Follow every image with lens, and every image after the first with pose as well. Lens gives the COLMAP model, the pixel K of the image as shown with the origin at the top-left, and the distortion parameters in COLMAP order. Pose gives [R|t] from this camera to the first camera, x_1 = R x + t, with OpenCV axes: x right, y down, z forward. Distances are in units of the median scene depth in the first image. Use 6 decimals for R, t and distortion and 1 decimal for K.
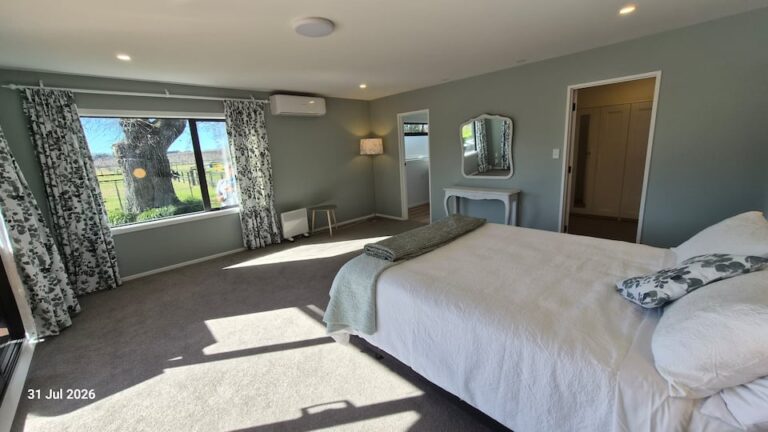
lens RADIAL K [[302.8, 0, 382.4], [0, 302.8, 214.5], [0, 0, 1]] dist [0.001077, 0.000314]
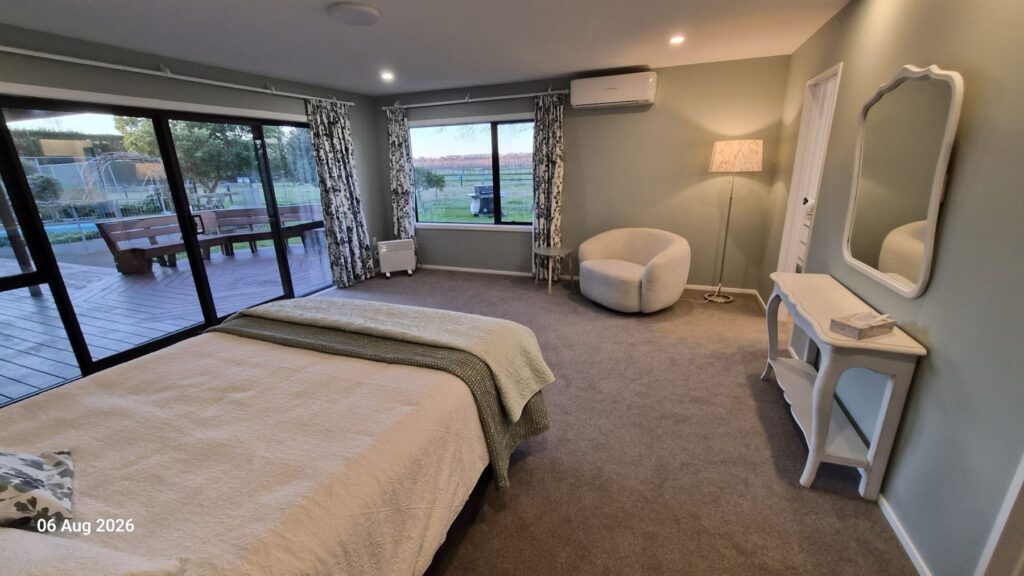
lens RADIAL K [[403.8, 0, 510.2], [0, 403.8, 283.0], [0, 0, 1]] dist [0.001077, 0.000314]
pose [[0.417056, 0.313990, -0.852921, 0.550479], [-0.187659, 0.947958, 0.257216, -0.163190], [0.889297, 0.052785, 0.454274, 0.472953]]
